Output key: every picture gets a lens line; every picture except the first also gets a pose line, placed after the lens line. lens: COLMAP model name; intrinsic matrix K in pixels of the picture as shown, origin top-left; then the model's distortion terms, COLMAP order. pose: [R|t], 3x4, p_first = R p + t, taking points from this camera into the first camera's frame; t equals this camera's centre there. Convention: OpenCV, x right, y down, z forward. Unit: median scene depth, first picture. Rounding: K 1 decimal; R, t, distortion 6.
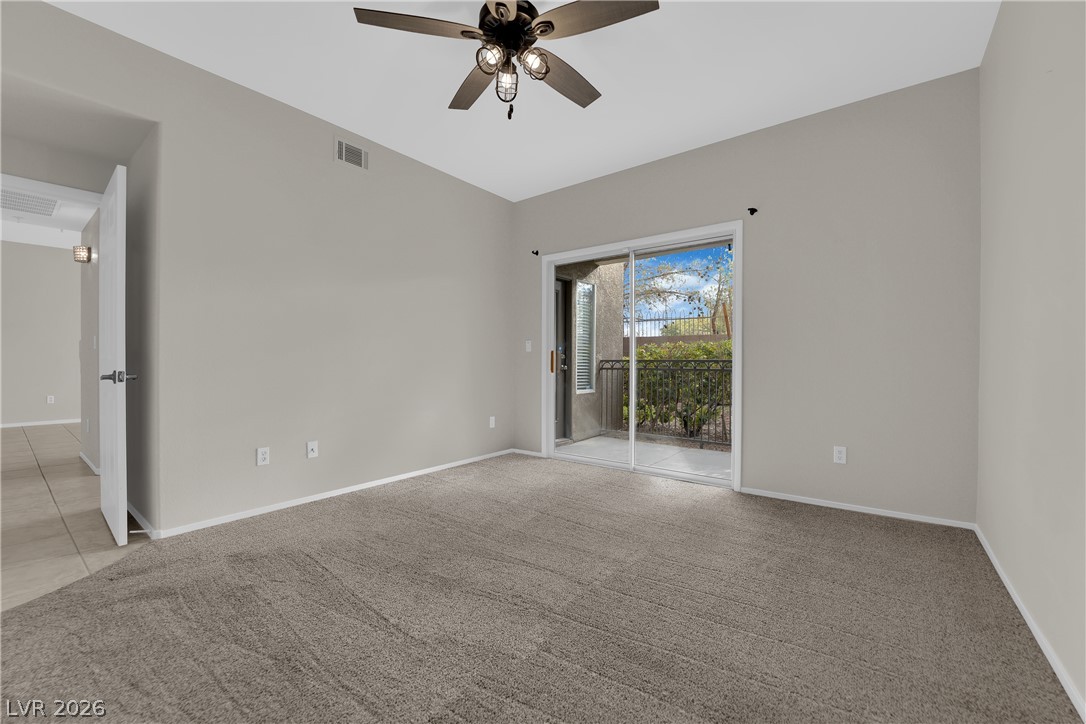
lens RADIAL K [[441.2, 0, 543.2], [0, 441.2, 365.5], [0, 0, 1]] dist [-0.013014, -0.000175]
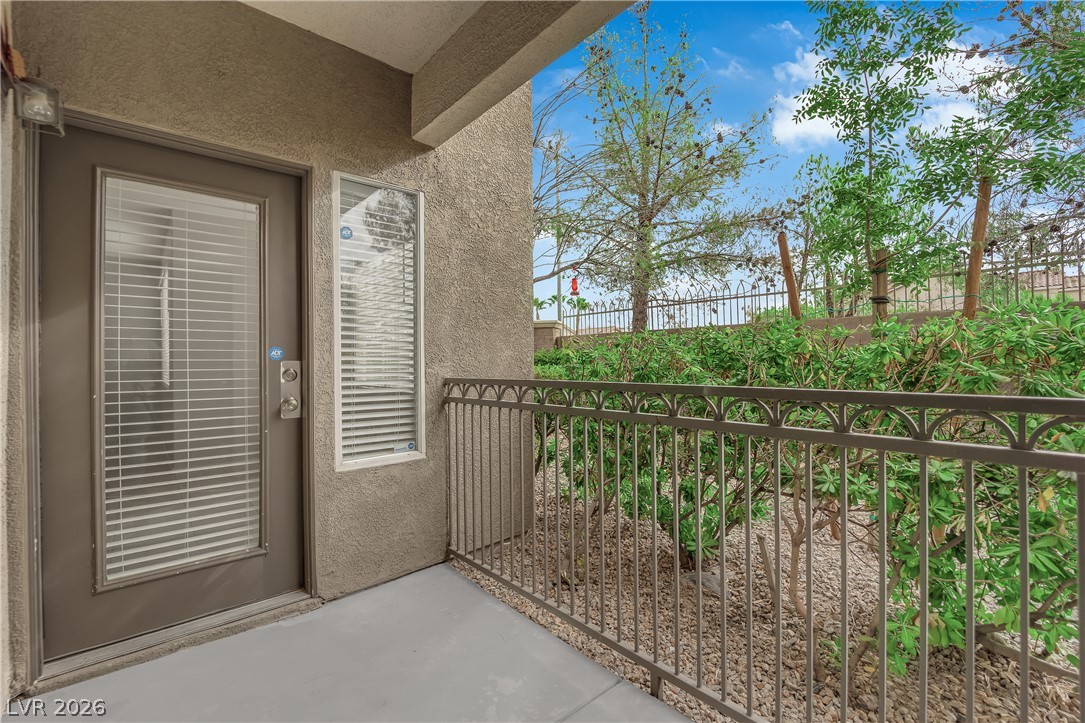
lens RADIAL K [[440.8, 0, 545.9], [0, 440.8, 357.0], [0, 0, 1]] dist [-0.013014, -0.000175]
pose [[0.981515, -0.005319, -0.191311, 0.303729], [0.003794, 0.999958, -0.008336, -0.029039], [0.191347, 0.007456, 0.981494, 0.618356]]
